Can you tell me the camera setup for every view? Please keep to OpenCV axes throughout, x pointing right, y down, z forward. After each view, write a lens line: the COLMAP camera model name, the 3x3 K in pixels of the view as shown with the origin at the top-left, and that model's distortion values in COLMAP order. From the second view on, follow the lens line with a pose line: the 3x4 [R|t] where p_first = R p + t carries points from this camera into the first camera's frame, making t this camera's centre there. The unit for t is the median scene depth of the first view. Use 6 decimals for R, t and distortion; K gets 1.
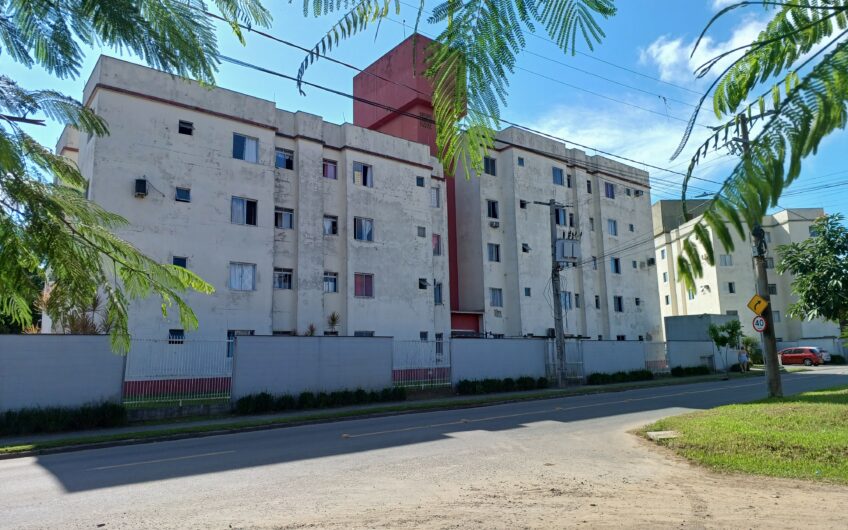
lens RADIAL K [[559.0, 0, 423.5], [0, 559.0, 283.9], [0, 0, 1]] dist [0.091816, -0.086362]
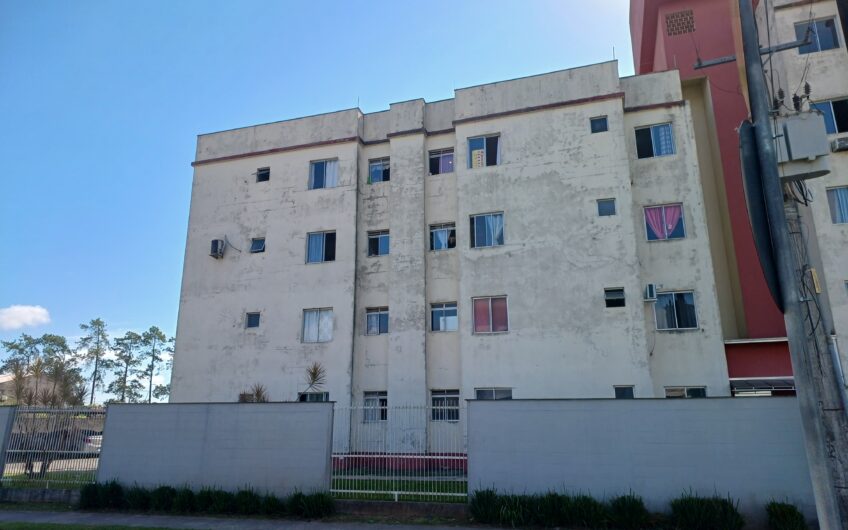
lens RADIAL K [[559.0, 0, 423.5], [0, 559.0, 283.9], [0, 0, 1]] dist [0.091816, -0.086362]
pose [[0.561715, -0.178877, -0.807762, 0.381926], [0.096943, 0.983852, -0.150458, 0.057729], [0.821631, 0.006207, 0.569986, 0.583916]]
